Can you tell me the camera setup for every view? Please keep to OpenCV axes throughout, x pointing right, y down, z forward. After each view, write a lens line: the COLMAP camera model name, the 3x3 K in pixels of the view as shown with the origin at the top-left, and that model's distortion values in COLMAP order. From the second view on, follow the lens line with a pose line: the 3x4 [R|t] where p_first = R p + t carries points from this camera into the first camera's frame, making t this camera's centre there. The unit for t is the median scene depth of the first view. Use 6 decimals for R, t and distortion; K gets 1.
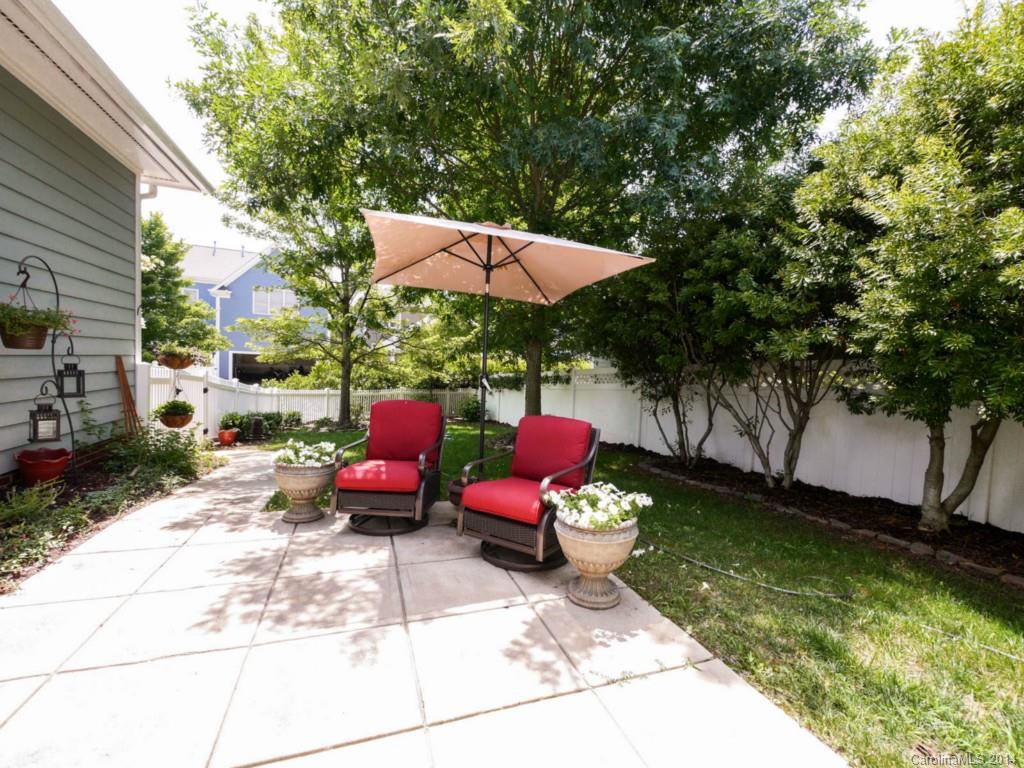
lens RADIAL K [[442.6, 0, 505.1], [0, 442.6, 385.8], [0, 0, 1]] dist [-0.002153, -0.000654]
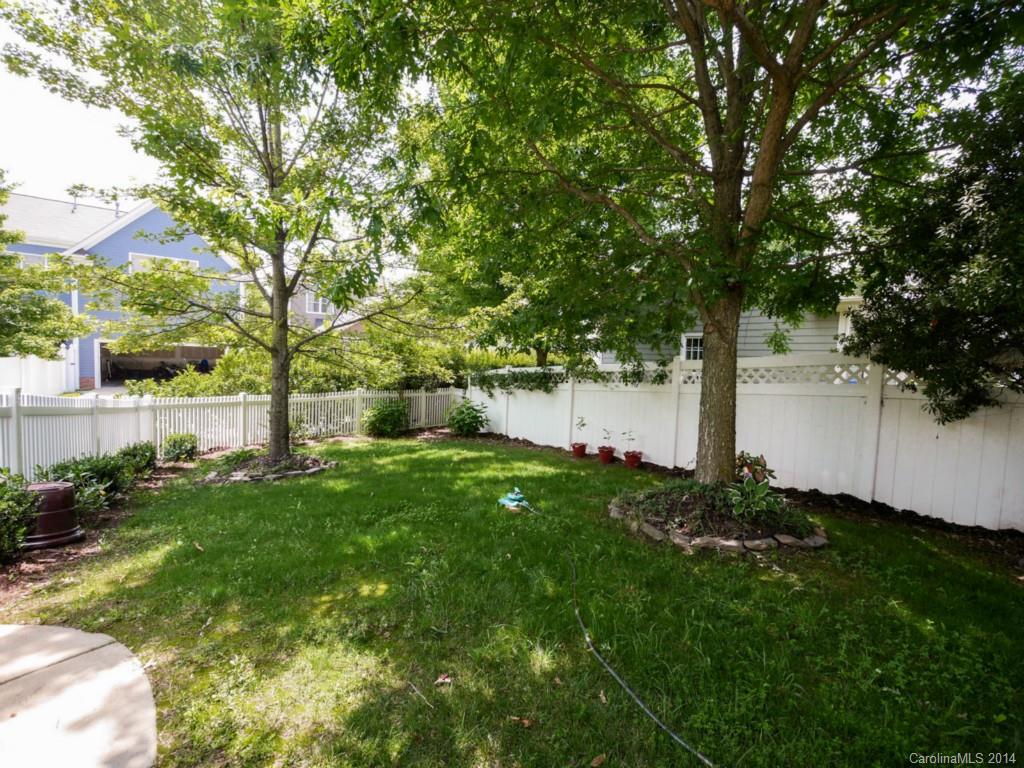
lens RADIAL K [[431.5, 0, 512.0], [0, 431.5, 384.0], [0, 0, 1]] dist [-0.008695, -0.000161]
pose [[0.983679, -0.013814, 0.179402, -0.177915], [0.011829, 0.999856, 0.012129, -0.014215], [-0.179544, -0.009809, 0.983701, 0.431566]]
